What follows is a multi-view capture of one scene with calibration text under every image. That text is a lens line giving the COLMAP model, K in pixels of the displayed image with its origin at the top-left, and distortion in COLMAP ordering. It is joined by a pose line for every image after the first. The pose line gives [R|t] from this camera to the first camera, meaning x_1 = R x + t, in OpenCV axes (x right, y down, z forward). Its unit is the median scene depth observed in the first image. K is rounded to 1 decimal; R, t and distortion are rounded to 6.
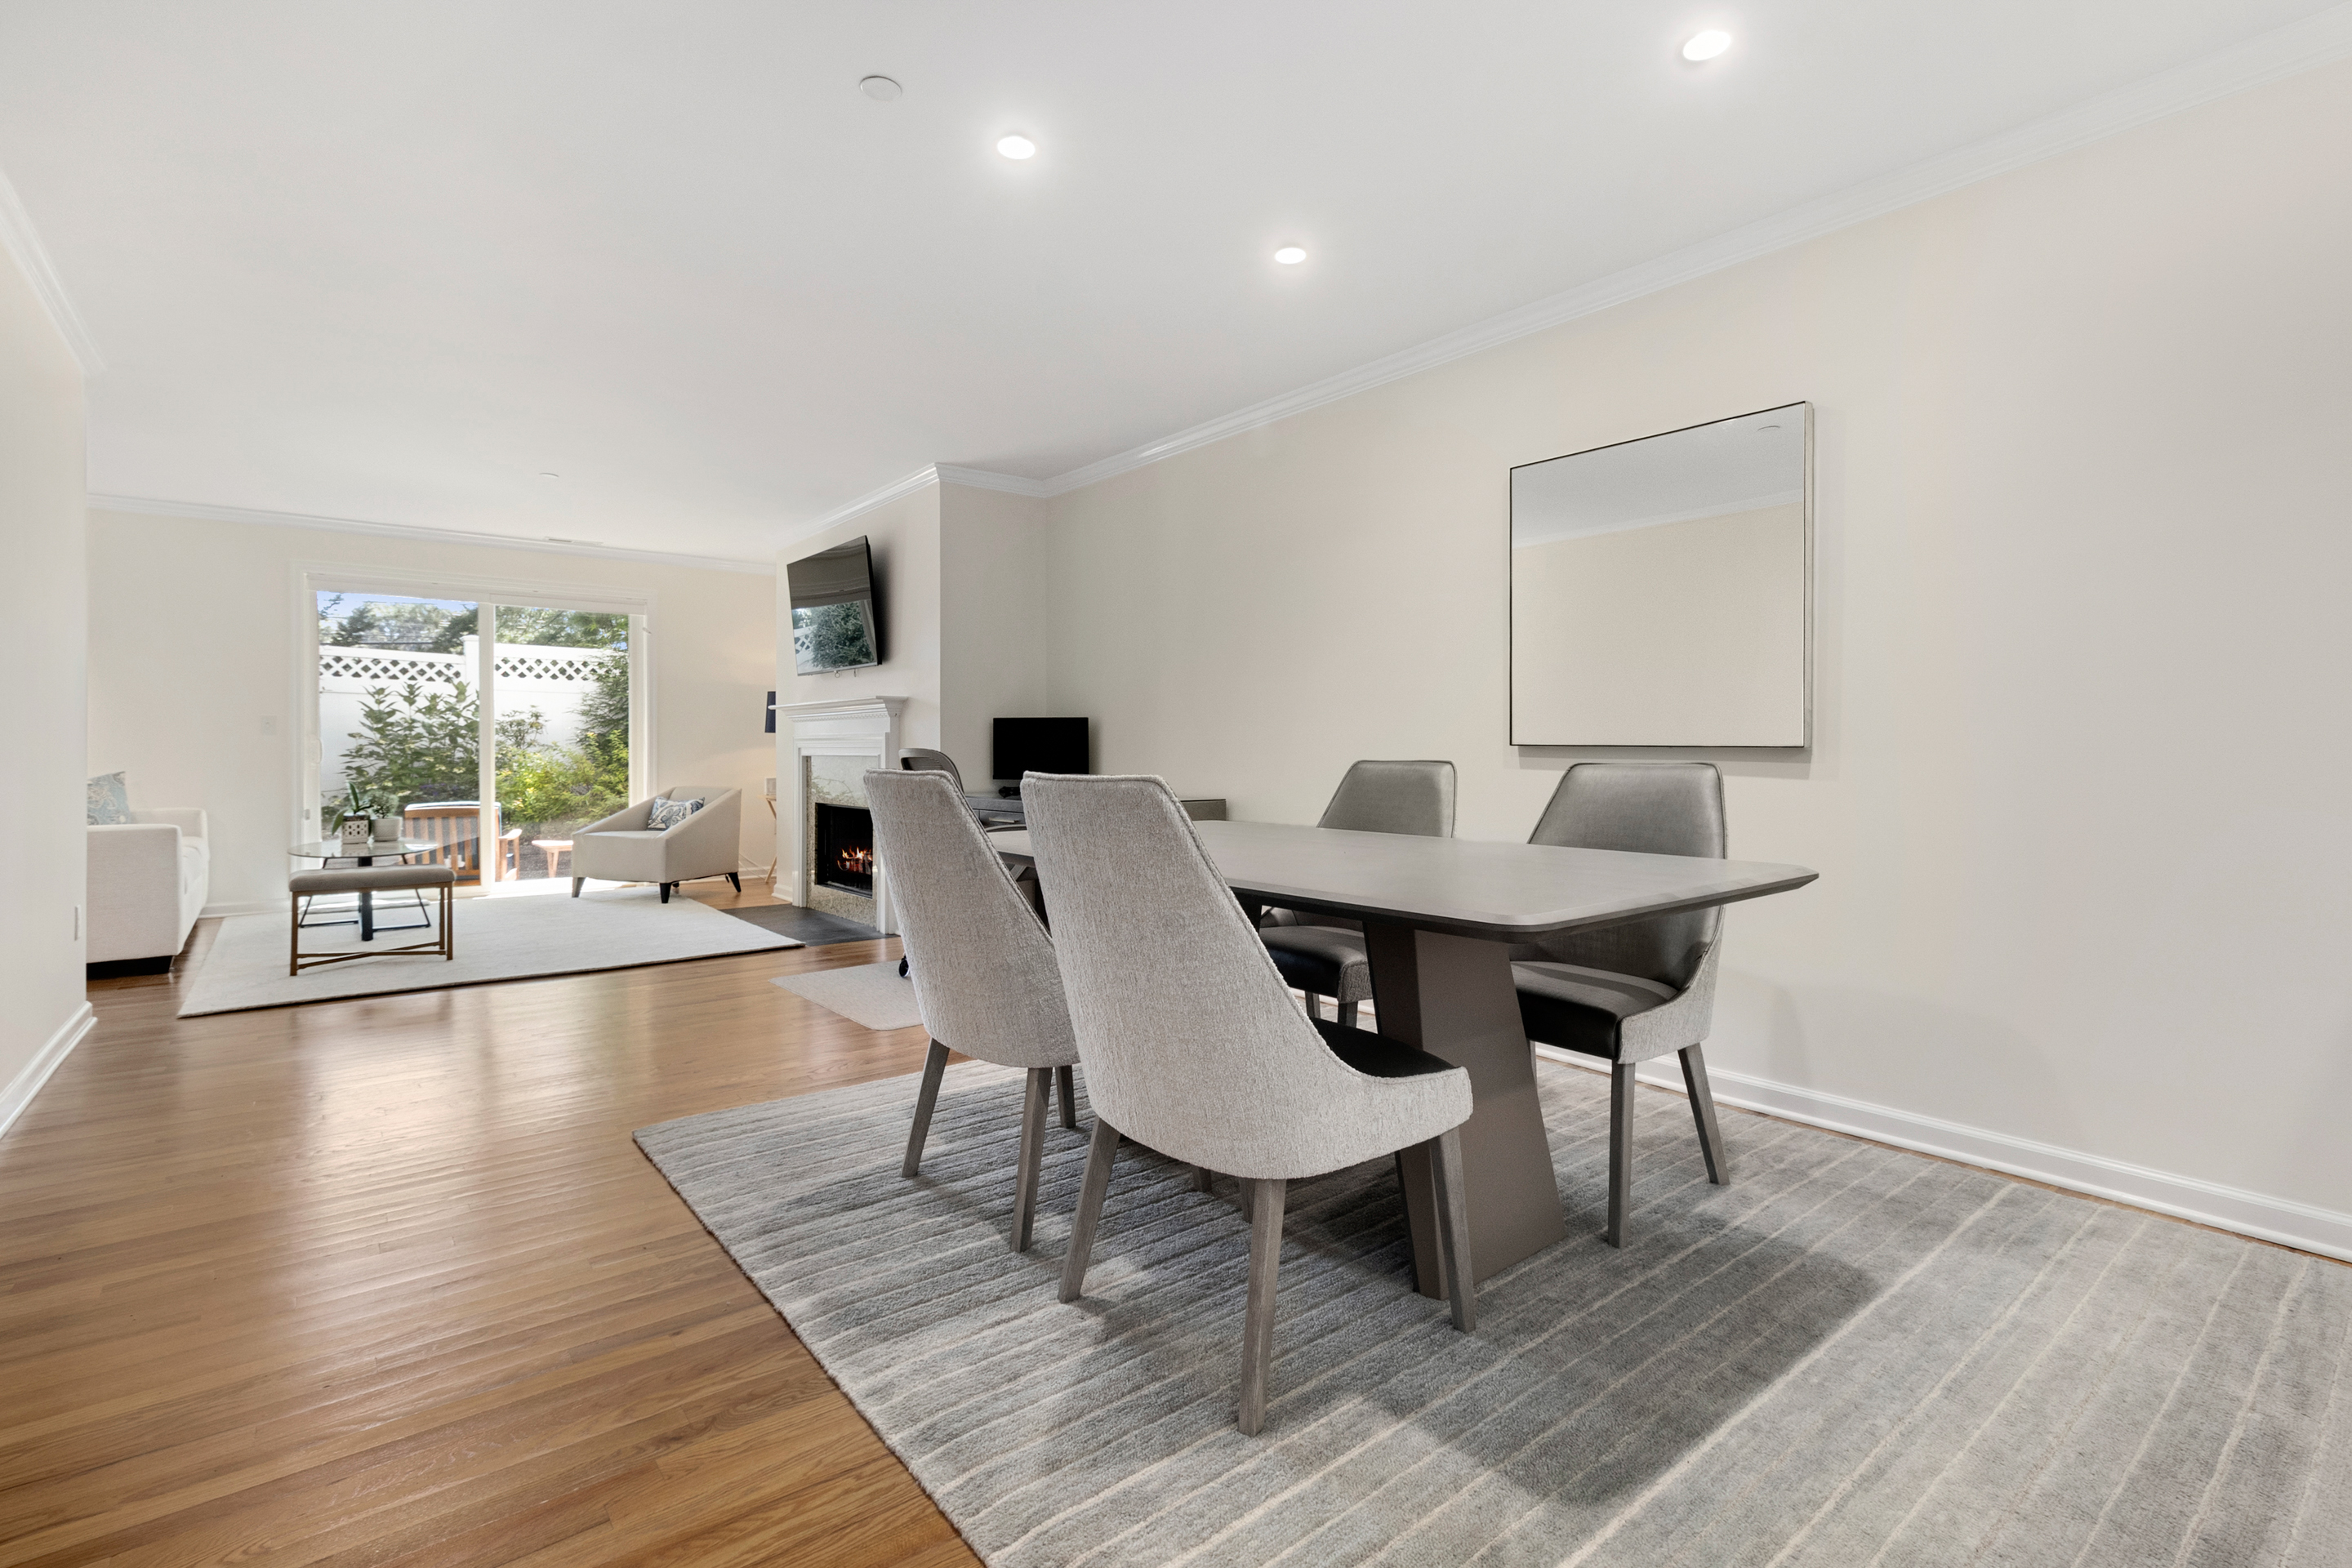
lens RADIAL K [[1085.3, 0, 1187.1], [0, 1085.3, 746.2], [0, 0, 1]] dist [0.002969, 0.000412]
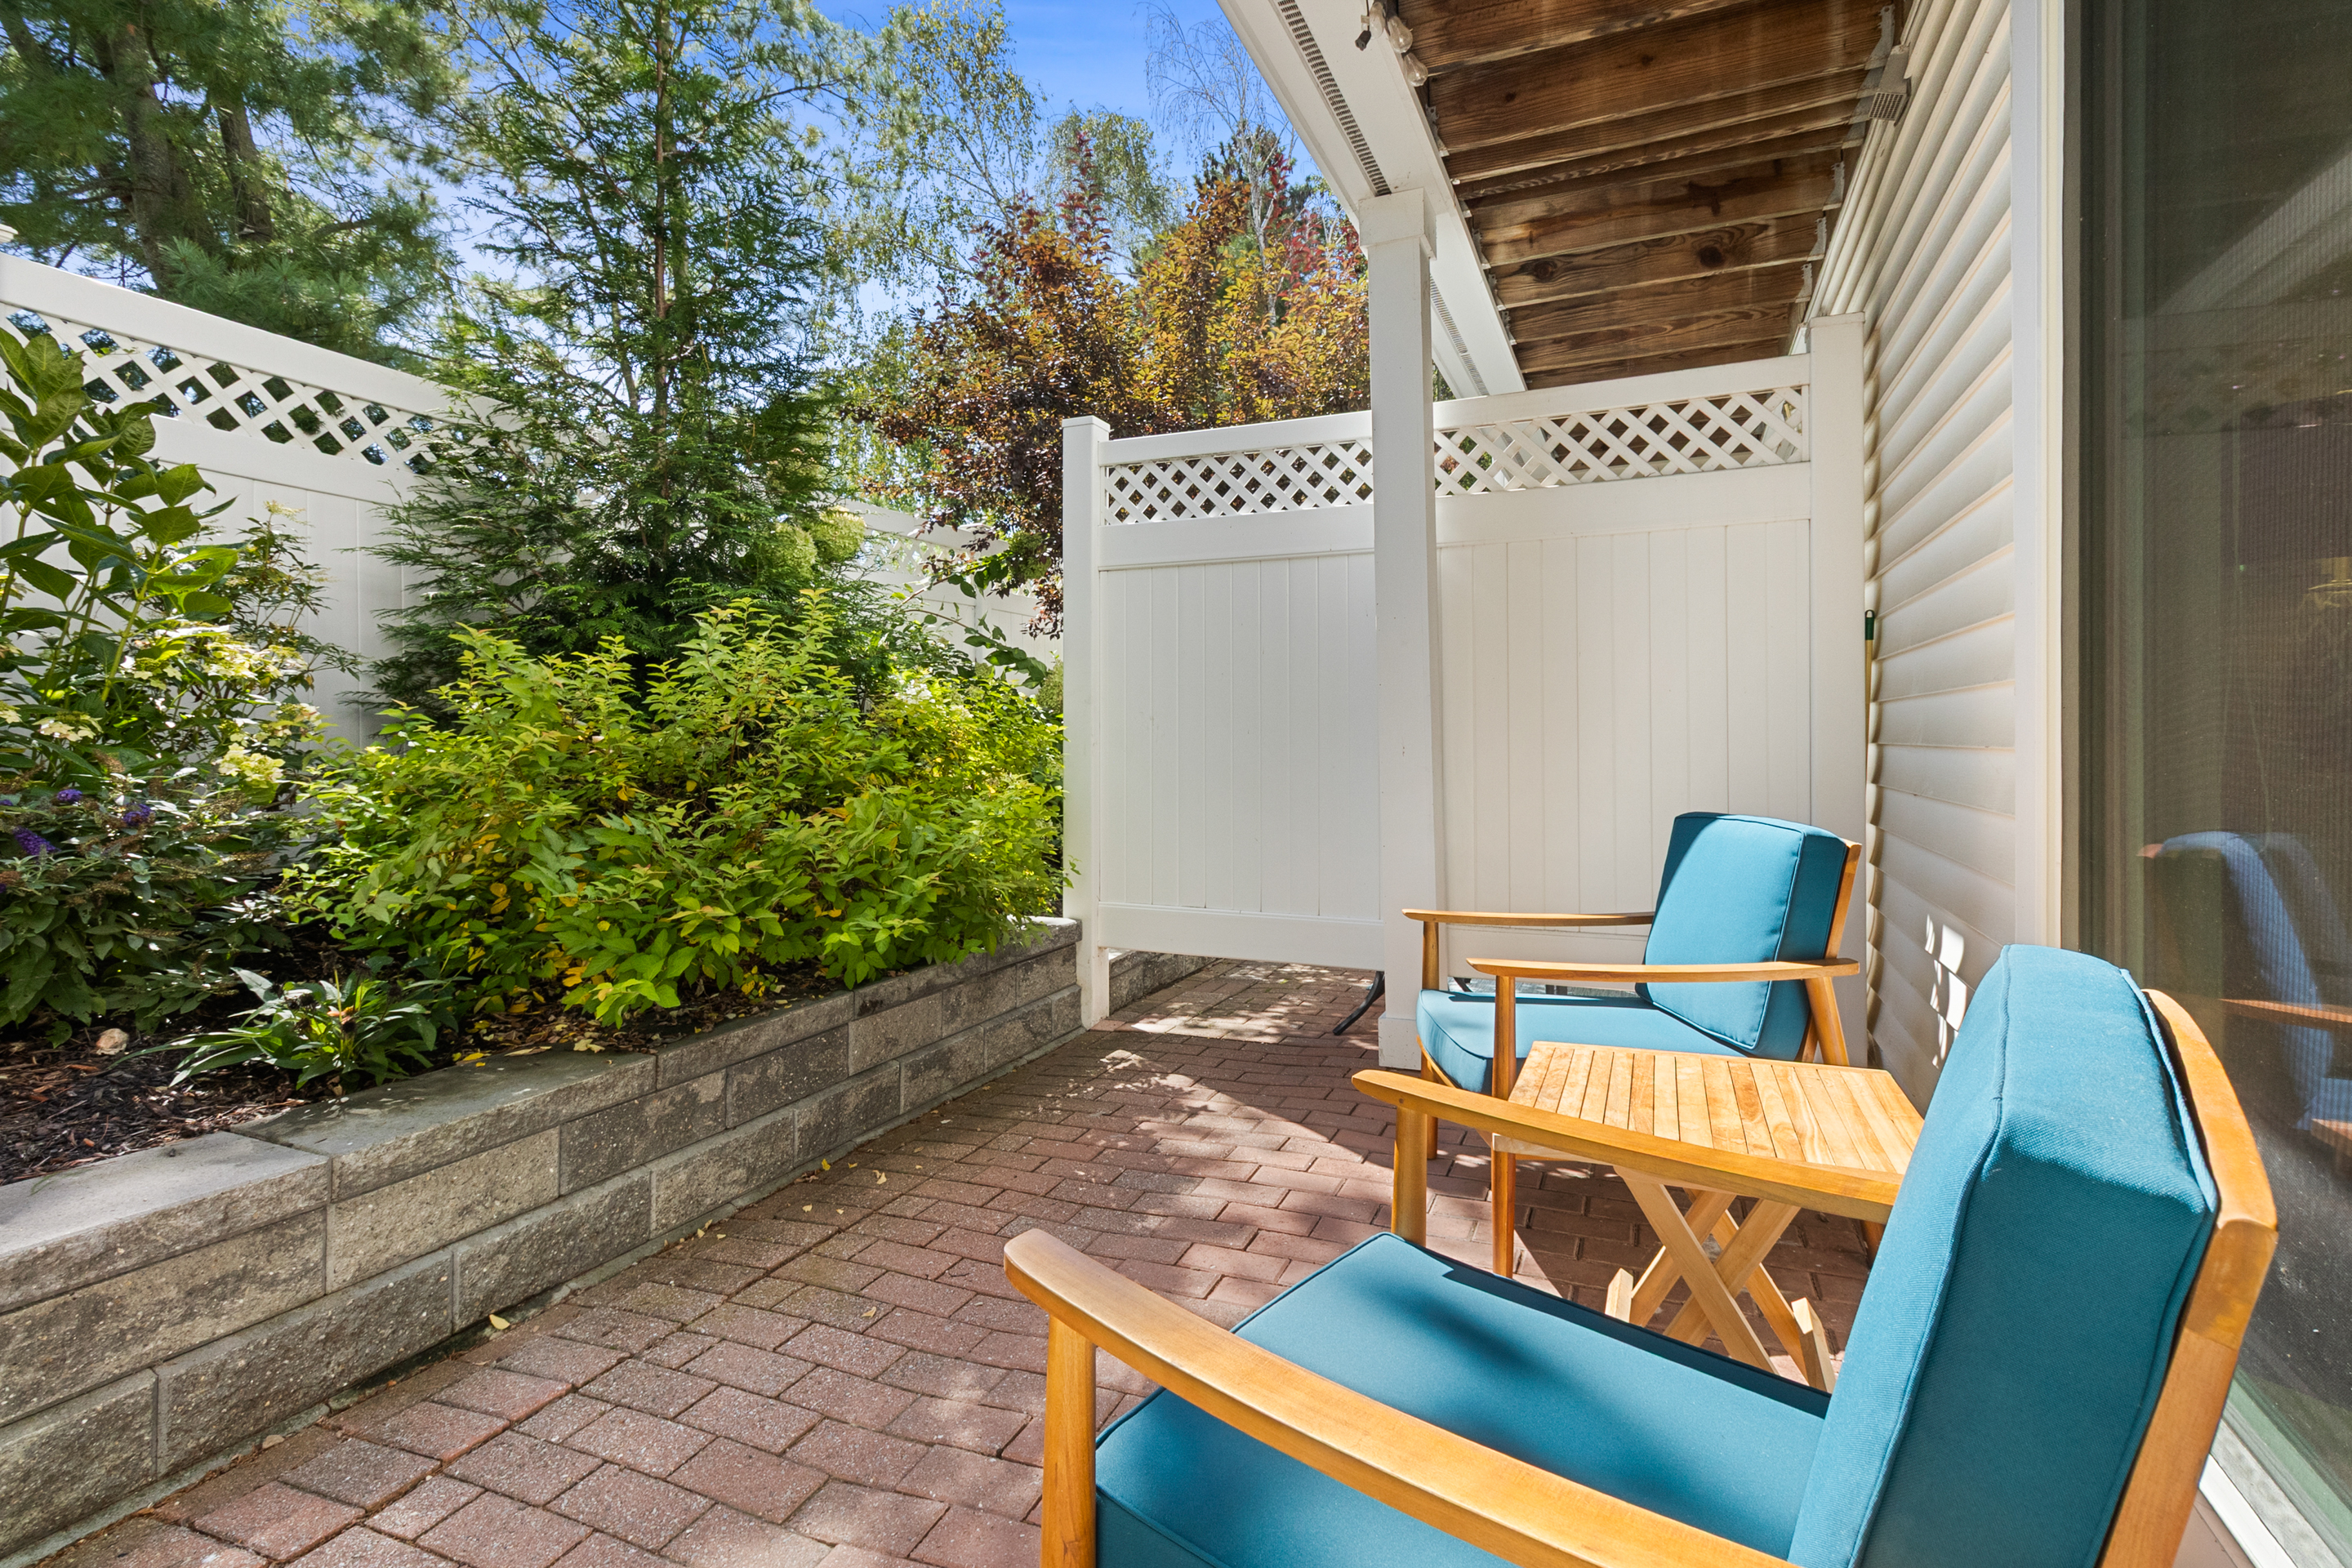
lens RADIAL K [[1101.5, 0, 1178.6], [0, 1101.5, 724.5], [0, 0, 1]] dist [0.016338, -0.000133]
pose [[0.886849, 0.008019, 0.461990, -0.762606], [-0.002511, 0.999918, -0.012536, 0.033186], [-0.462053, 0.009957, 0.886796, 0.918394]]
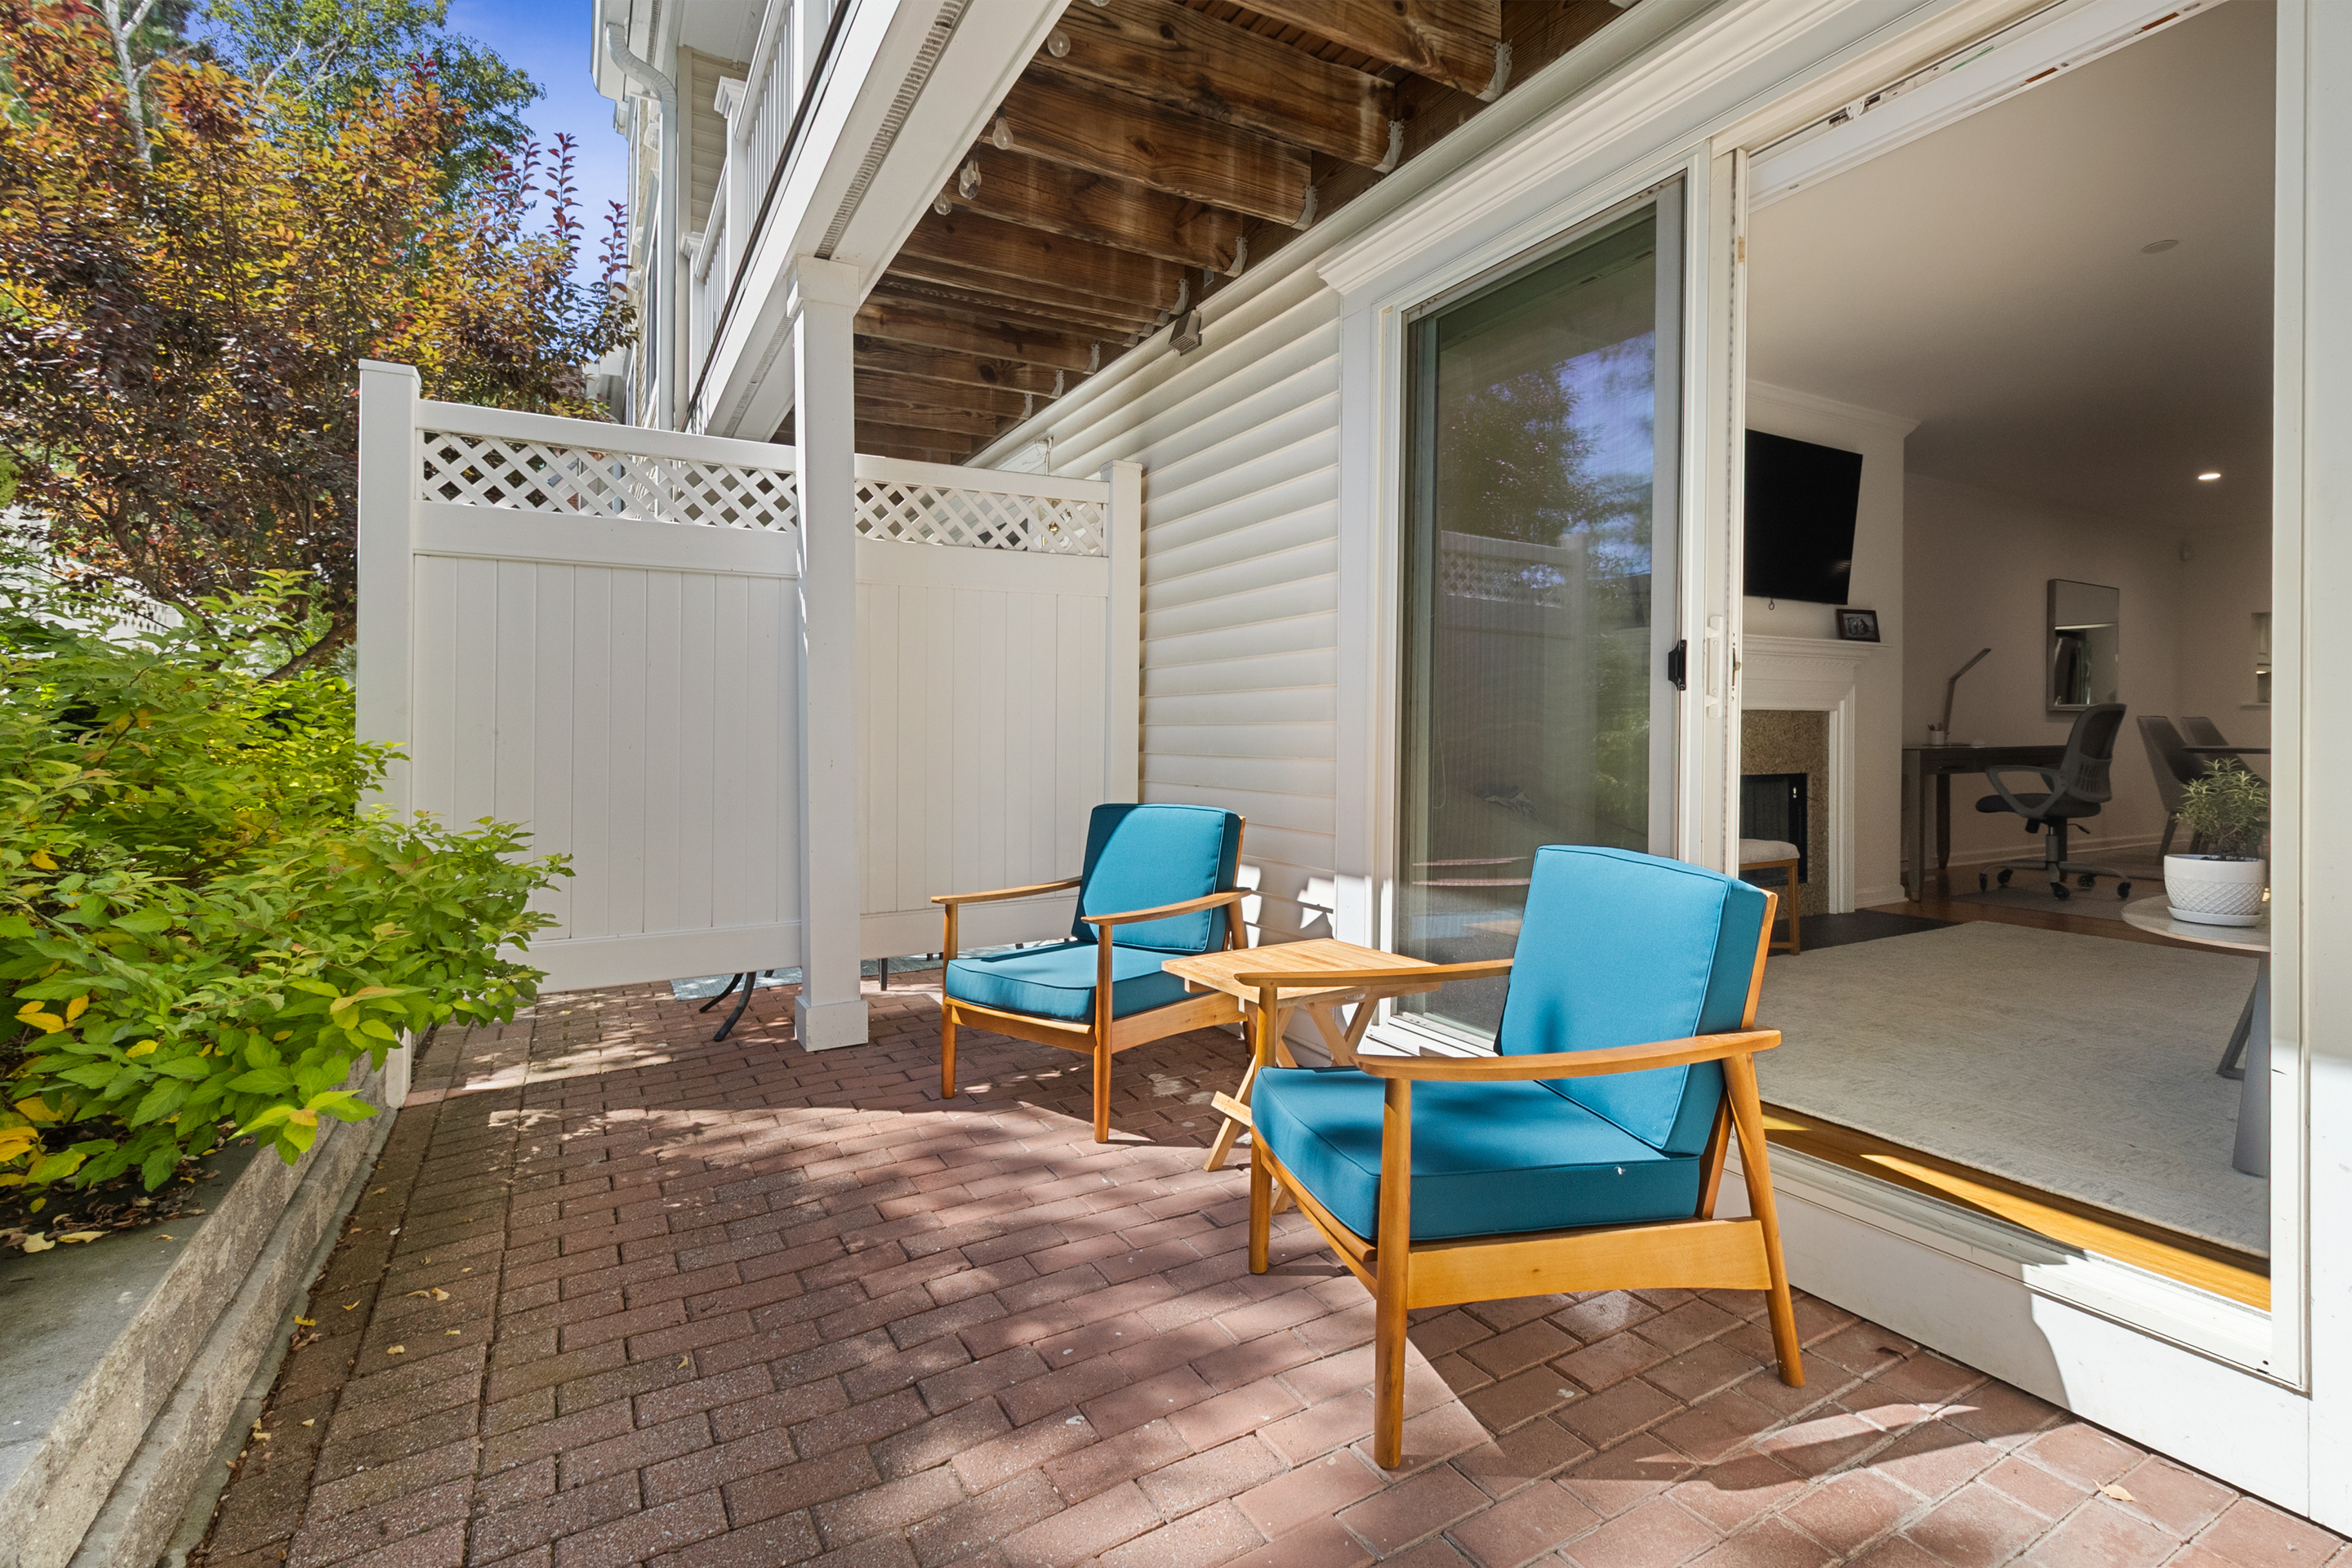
lens RADIAL K [[1085.3, 0, 1187.1], [0, 1085.3, 746.2], [0, 0, 1]] dist [0.002969, 0.000412]
pose [[0.173813, -0.009375, 0.984734, -0.928110], [0.001470, 0.999956, 0.009261, 0.025859], [-0.984778, -0.000162, 0.173819, 1.028066]]
